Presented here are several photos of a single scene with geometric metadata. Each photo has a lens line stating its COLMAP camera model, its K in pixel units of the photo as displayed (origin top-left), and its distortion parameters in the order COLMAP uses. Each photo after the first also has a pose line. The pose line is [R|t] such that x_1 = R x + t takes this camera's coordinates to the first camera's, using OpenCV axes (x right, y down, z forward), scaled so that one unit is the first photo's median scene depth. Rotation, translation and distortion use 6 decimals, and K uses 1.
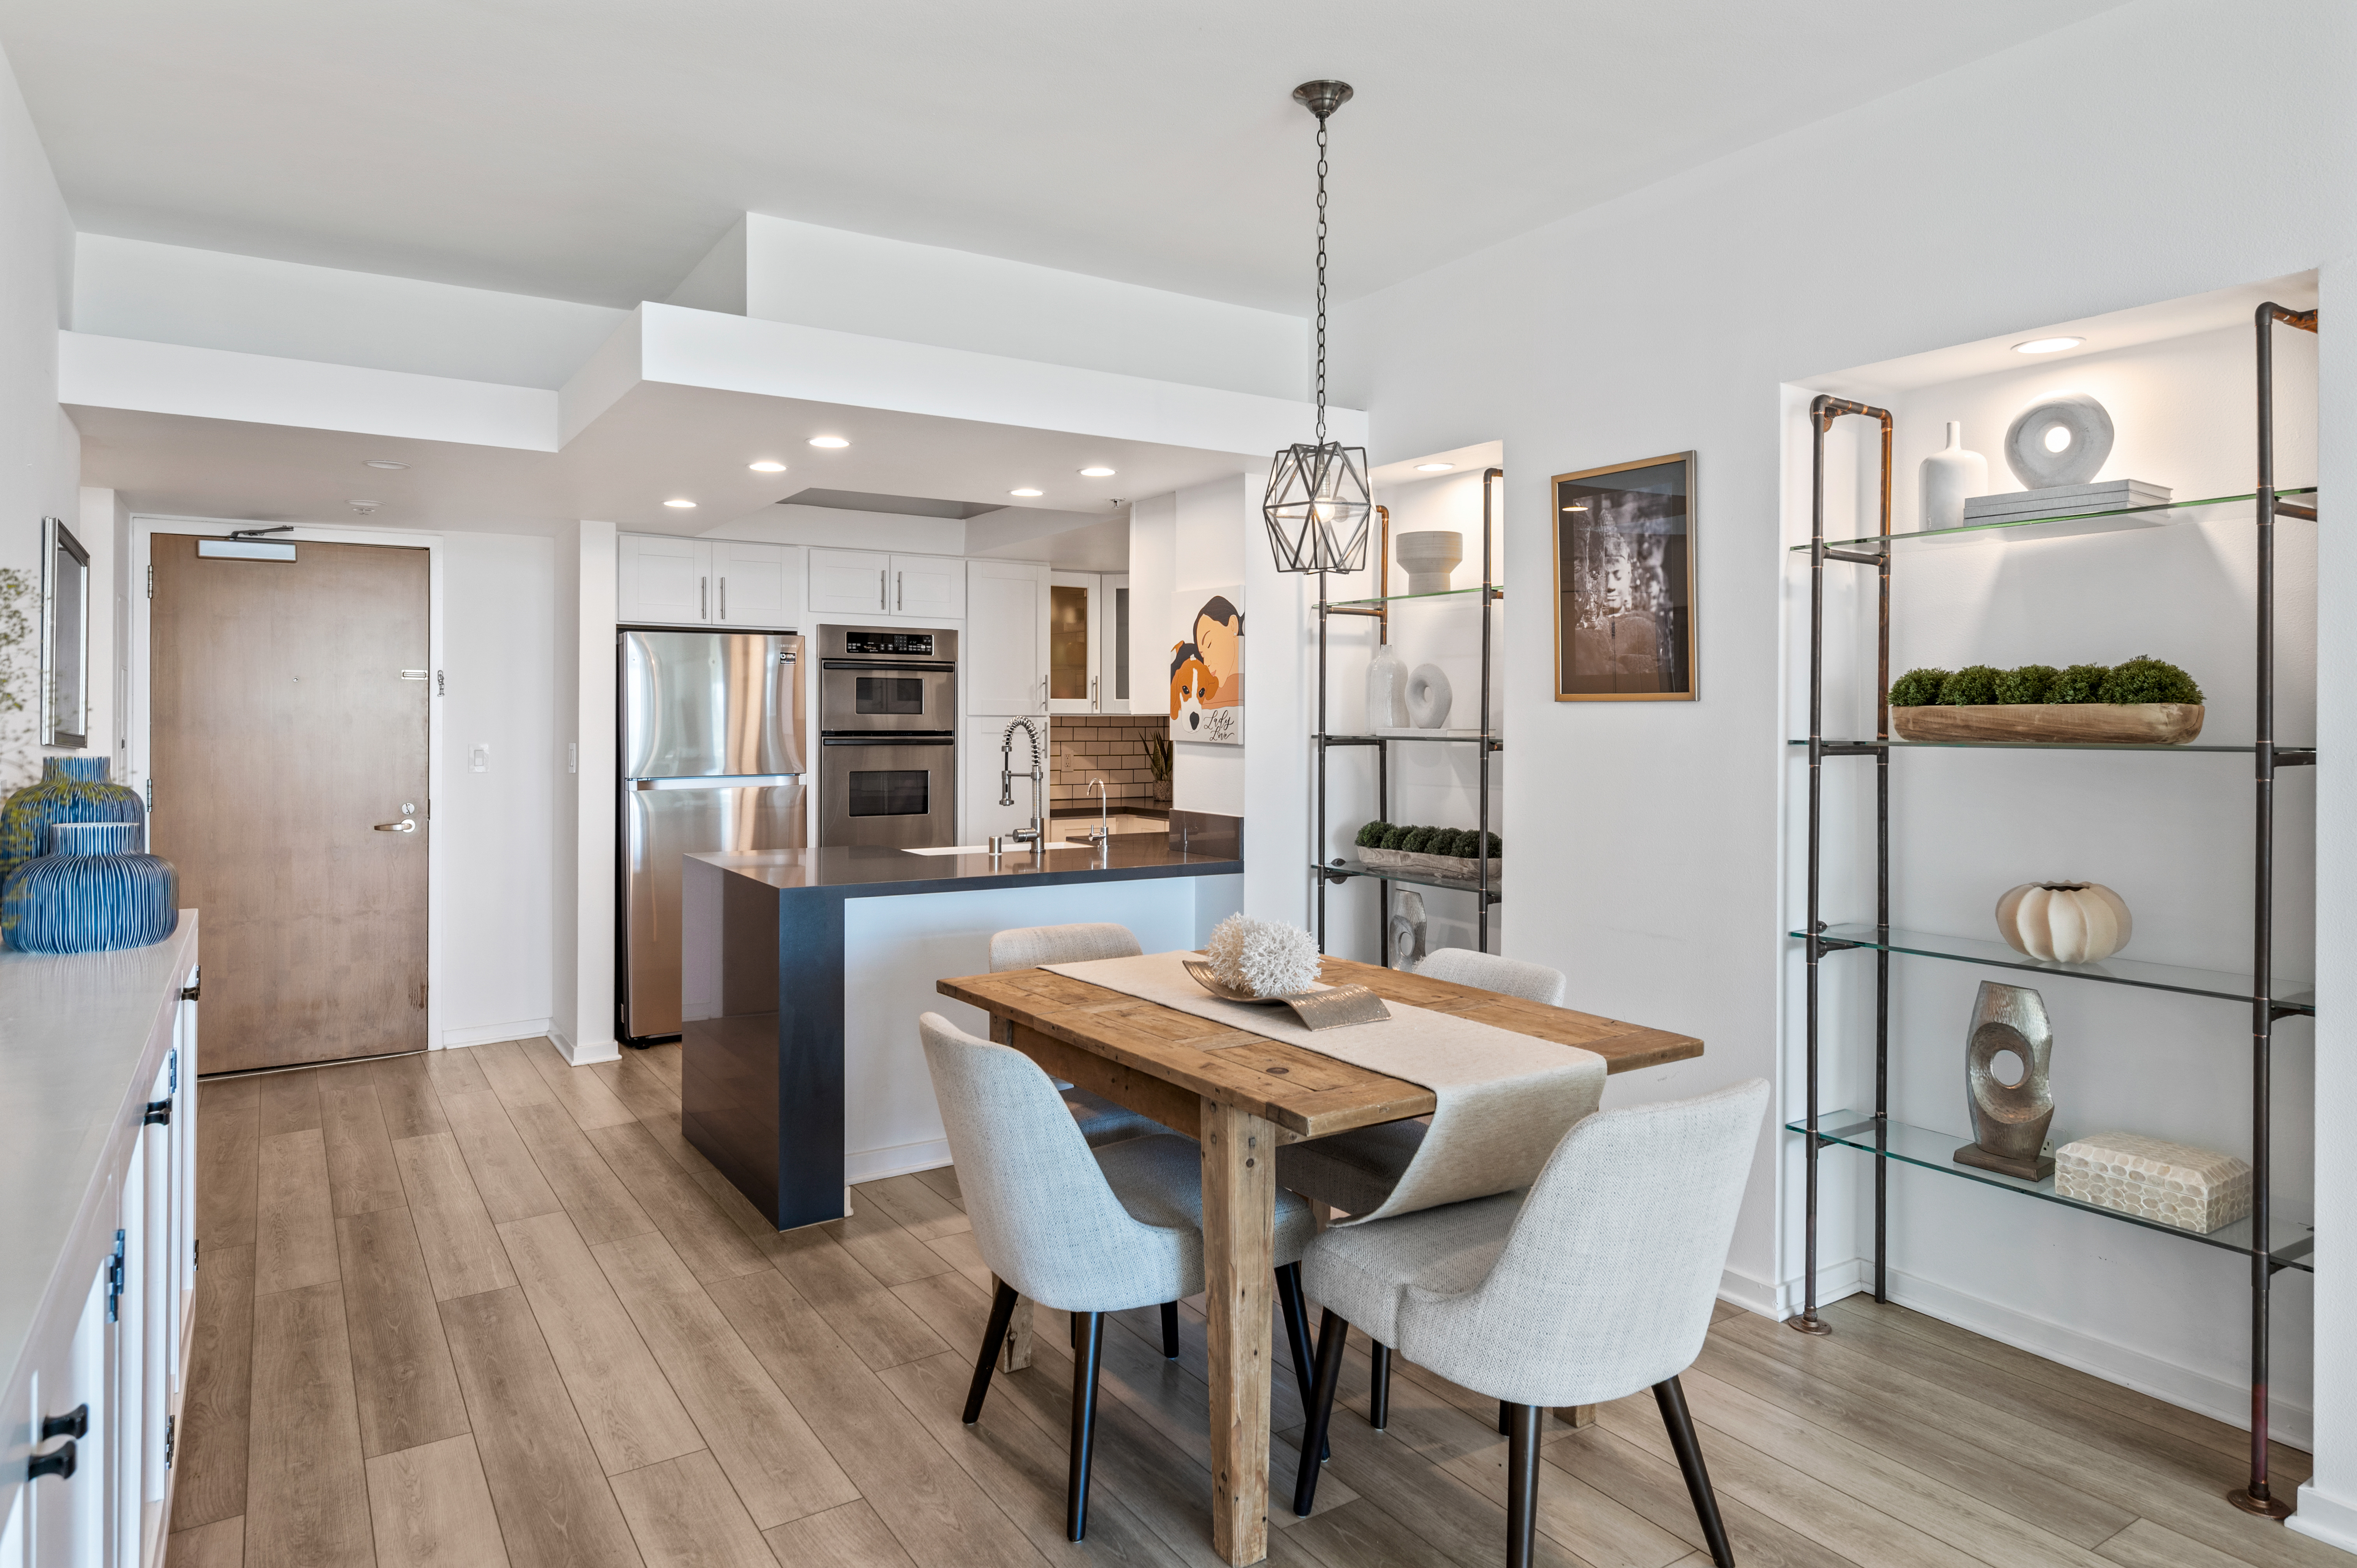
lens RADIAL K [[1394.5, 0, 1180.3], [0, 1394.5, 709.2], [0, 0, 1]] dist [-0.000817, 0.000571]
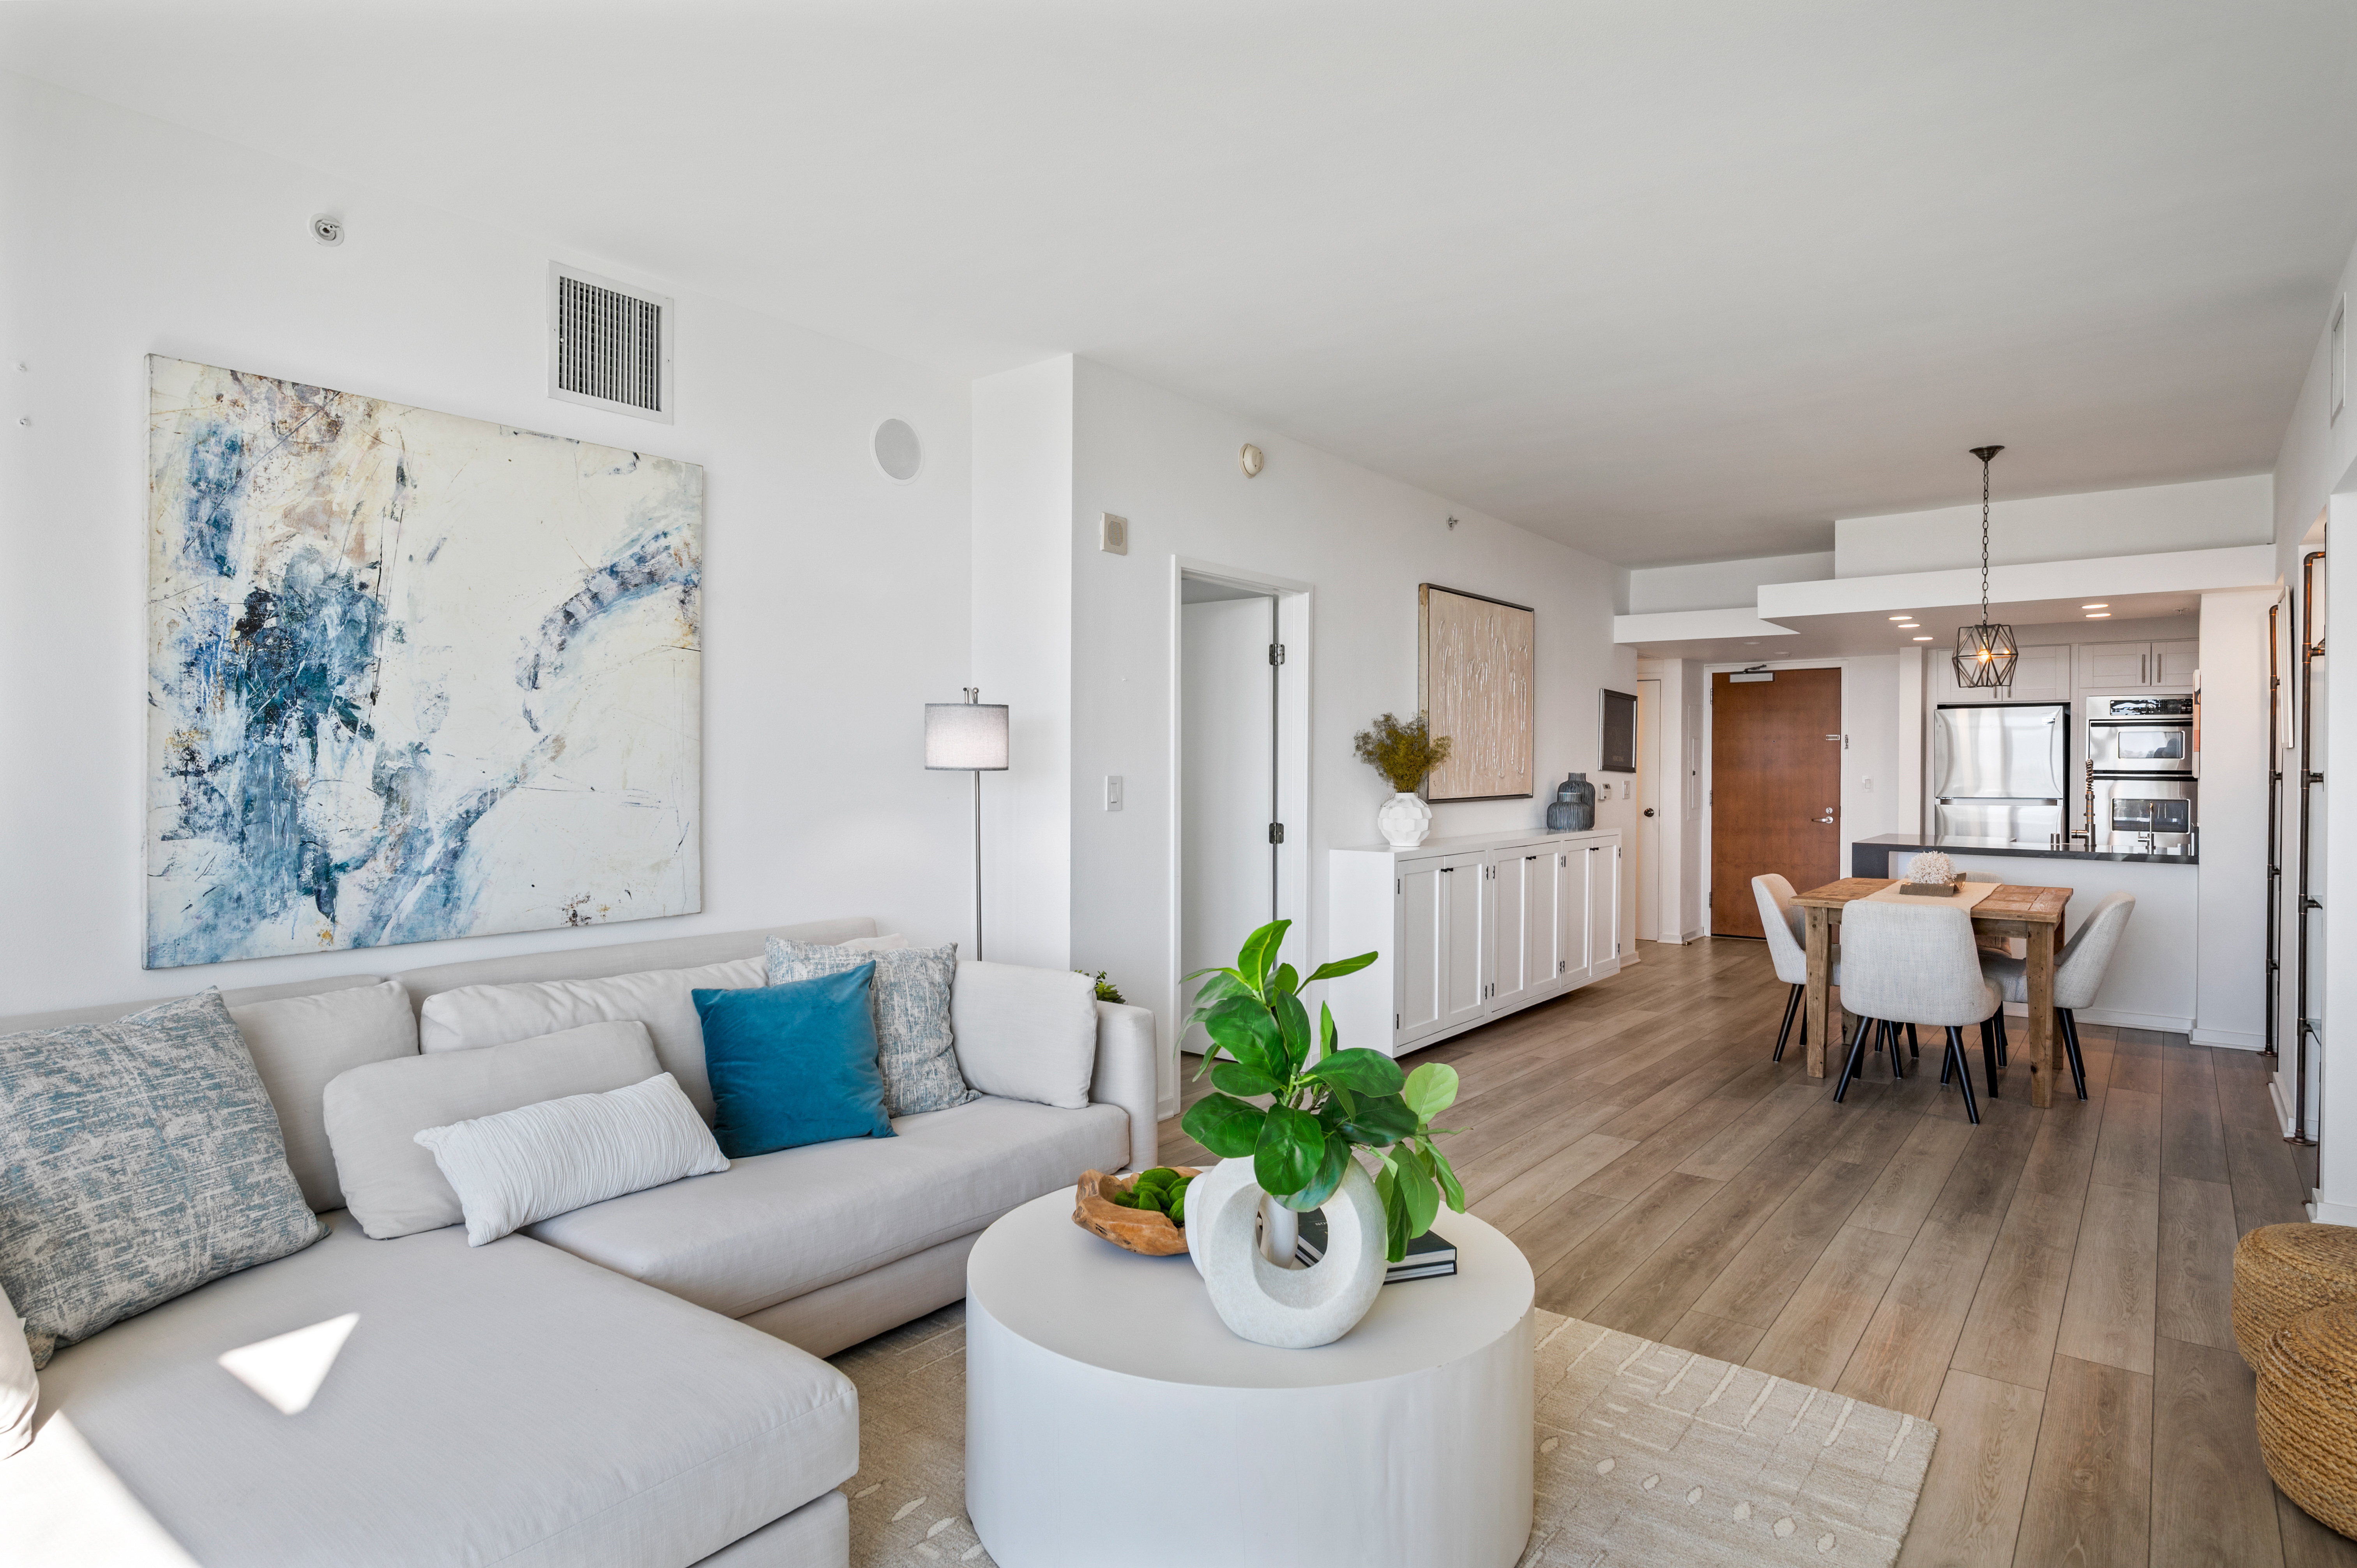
lens RADIAL K [[1283.8, 0, 1192.4], [0, 1283.8, 790.9], [0, 0, 1]] dist [0.001798, -0.000055]
pose [[0.340192, 0.020443, -0.940134, 0.956932], [0.004564, 0.999716, 0.023391, 0.002413], [0.940345, -0.012248, 0.340002, -0.465932]]
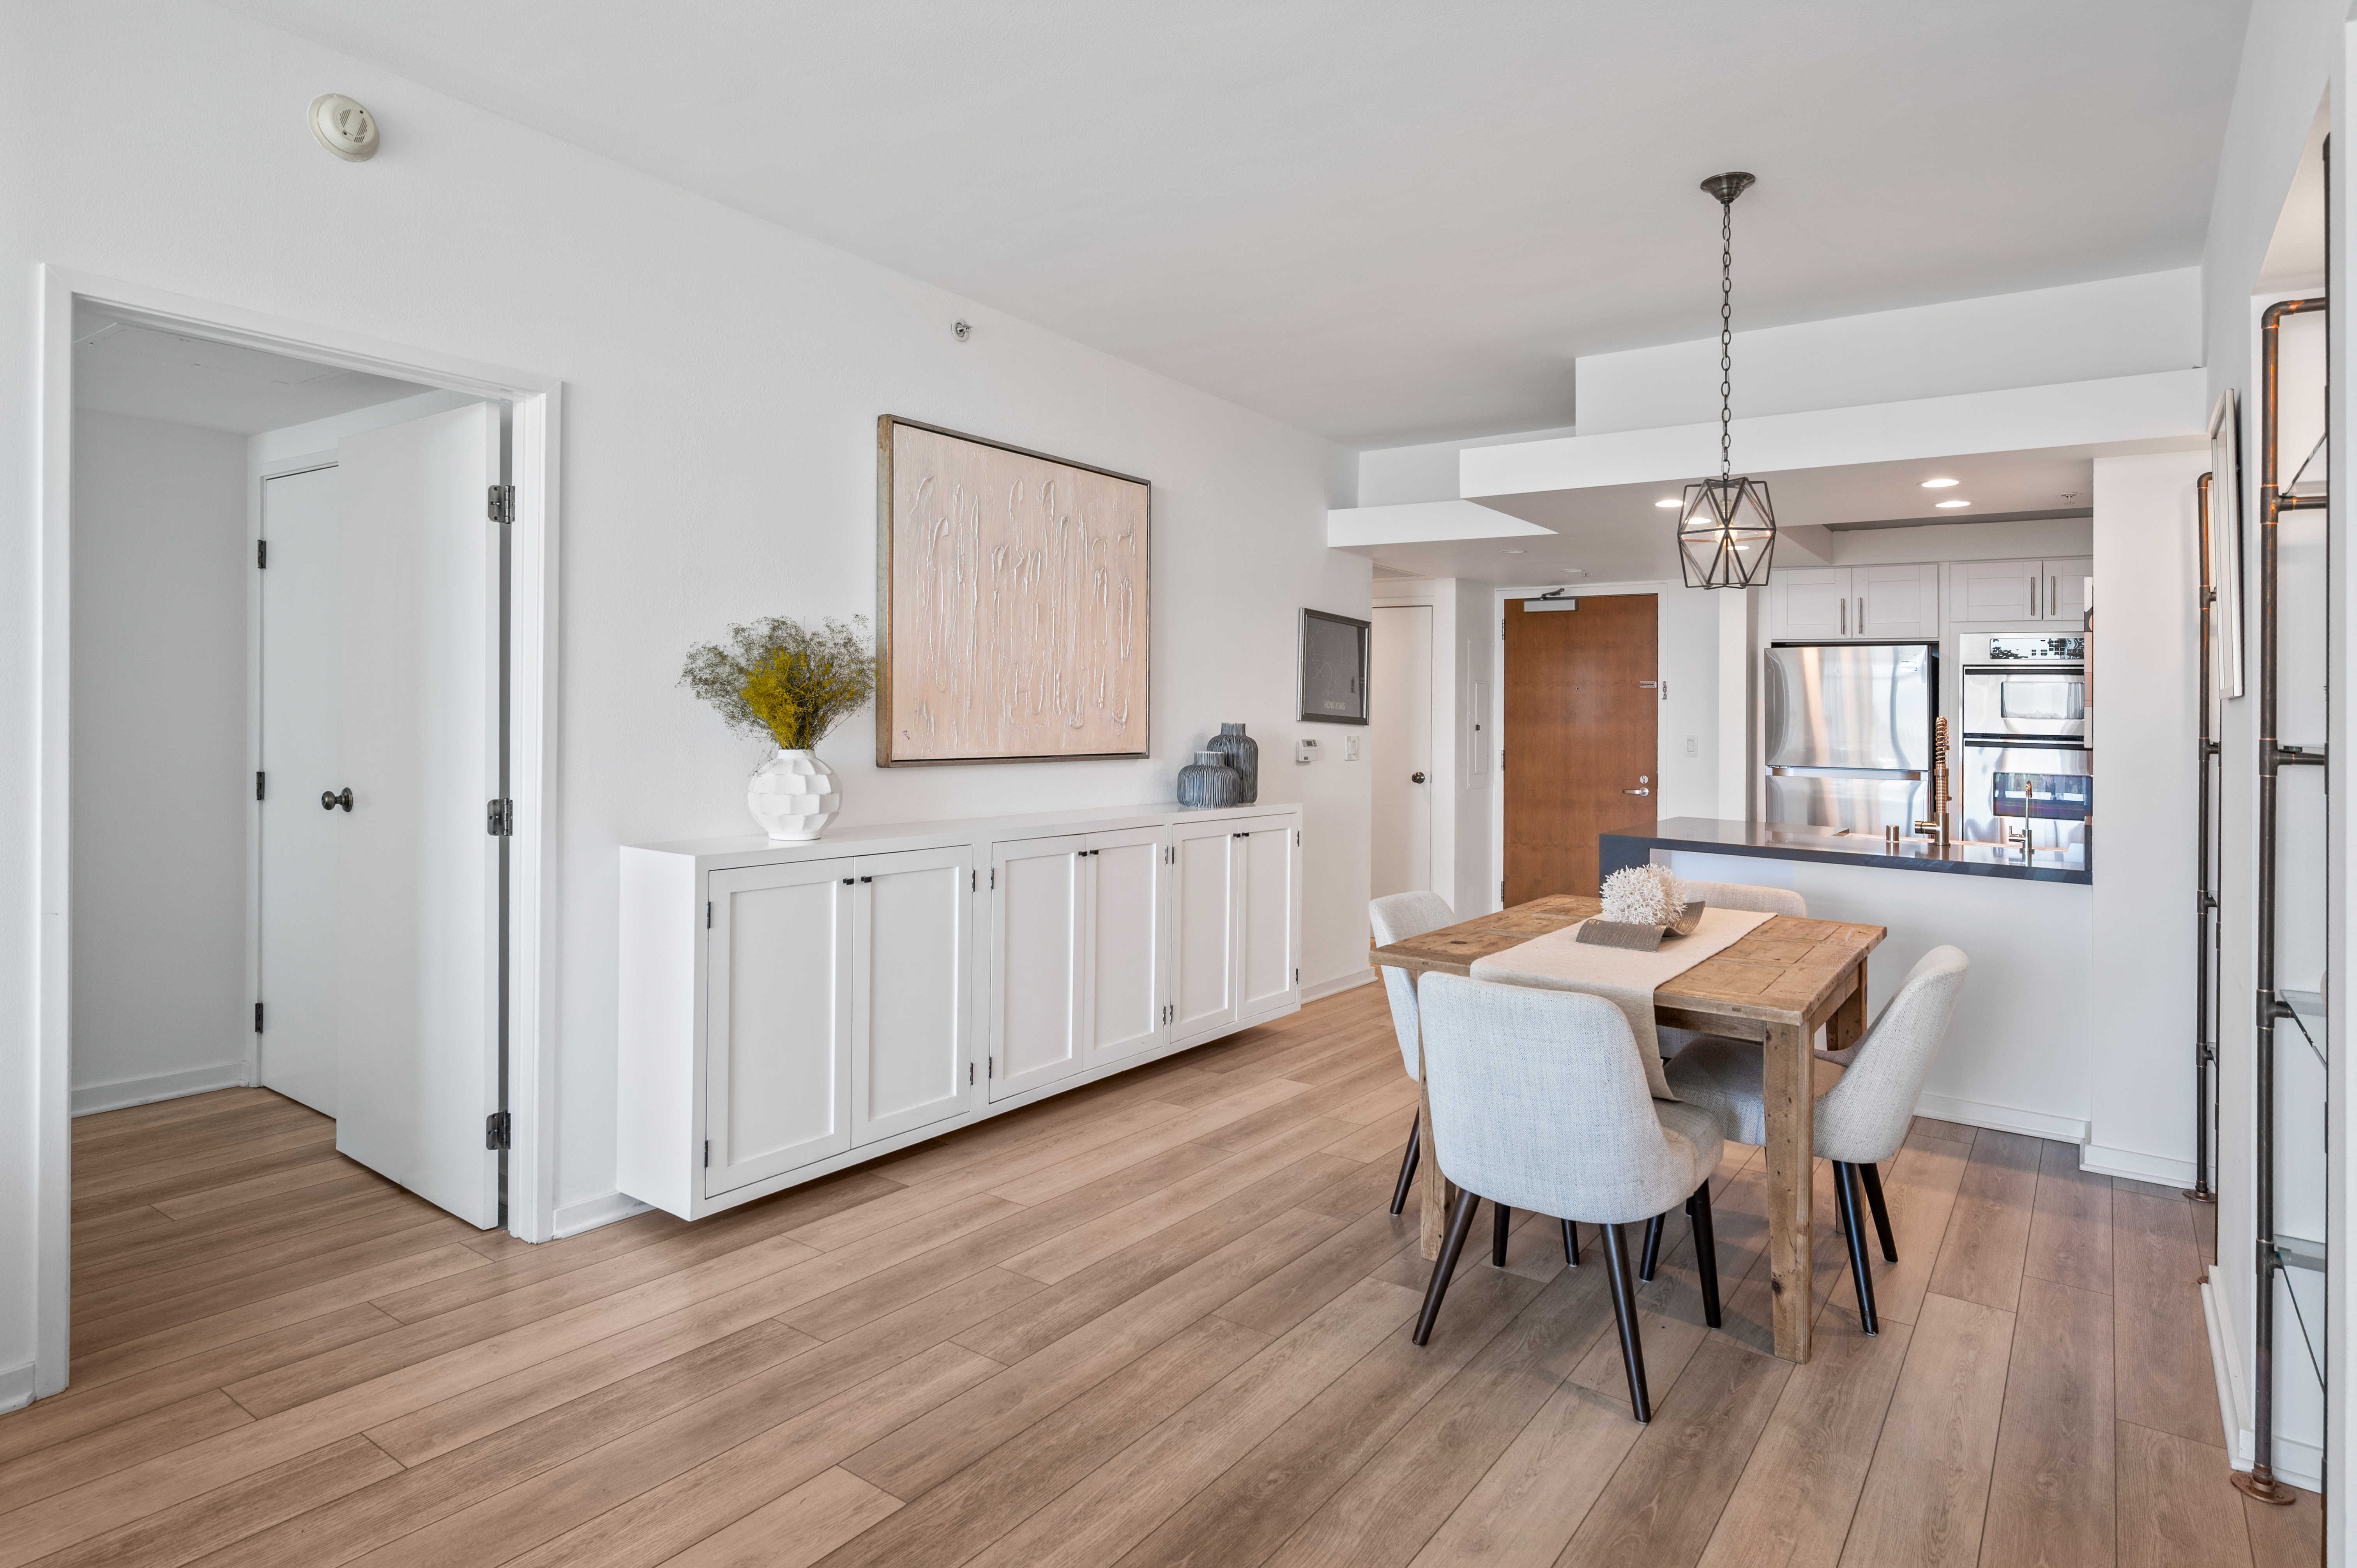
lens RADIAL K [[1293.6, 0, 1187.9], [0, 1293.6, 697.3], [0, 0, 1]] dist [-0.001283, 0.000583]
pose [[0.370378, -0.002602, -0.928877, 0.623591], [-0.014440, 0.999859, -0.008558, 0.007331], [0.928769, 0.016583, 0.370289, 0.109707]]
